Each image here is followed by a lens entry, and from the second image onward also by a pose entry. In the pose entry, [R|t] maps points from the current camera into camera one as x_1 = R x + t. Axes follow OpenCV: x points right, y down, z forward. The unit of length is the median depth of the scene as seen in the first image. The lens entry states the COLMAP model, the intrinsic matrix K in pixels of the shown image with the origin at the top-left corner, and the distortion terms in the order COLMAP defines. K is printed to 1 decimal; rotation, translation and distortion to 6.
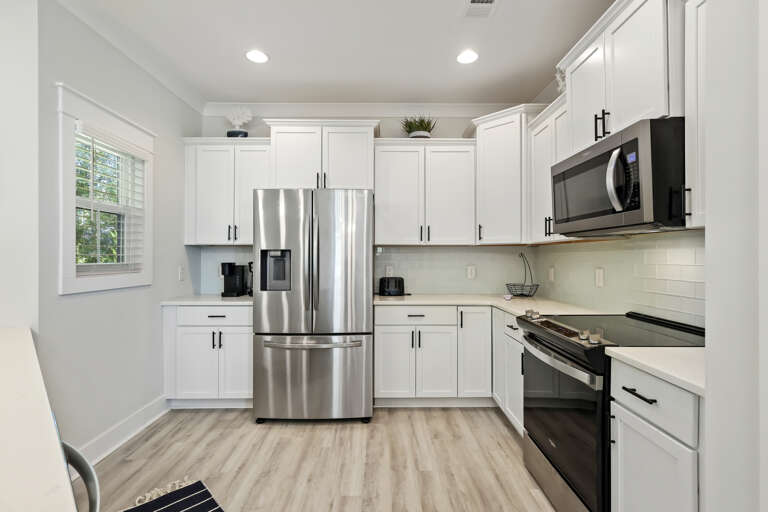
lens RADIAL K [[359.8, 0, 384.0], [0, 359.8, 256.0], [0, 0, 1]] dist [0.000589, -0.000067]
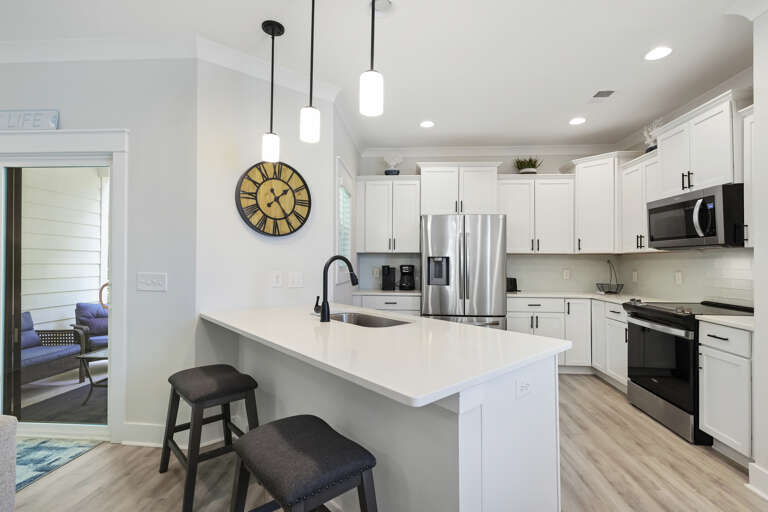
lens RADIAL K [[363.3, 0, 386.1], [0, 363.3, 257.1], [0, 0, 1]] dist [-0.000521, 0.000125]
pose [[0.996692, 0.006670, -0.080993, -0.385822], [-0.007482, 0.999925, -0.009724, -0.000437], [0.080922, 0.010298, 0.996667, -0.460153]]
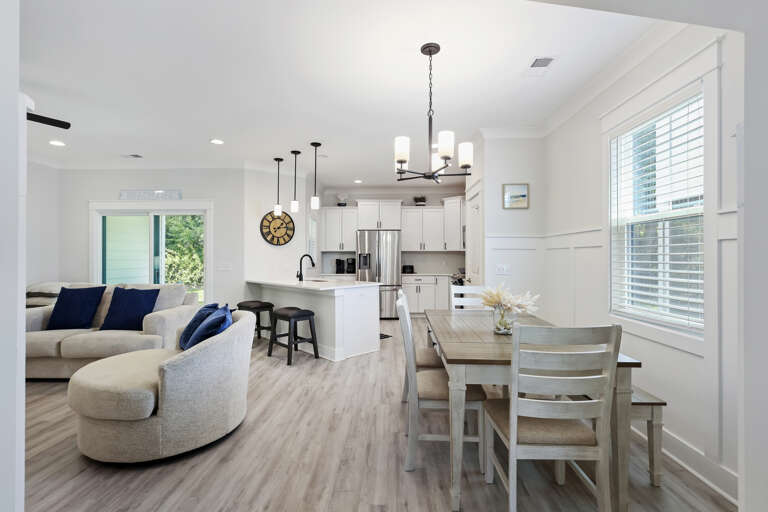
lens RADIAL K [[362.3, 0, 381.7], [0, 362.3, 252.3], [0, 0, 1]] dist [-0.000419, -0.000017]
pose [[0.999044, 0.000158, -0.043712, -0.057790], [-0.000513, 0.999967, -0.008109, -0.007220], [0.043709, 0.008123, 0.999011, -1.626225]]
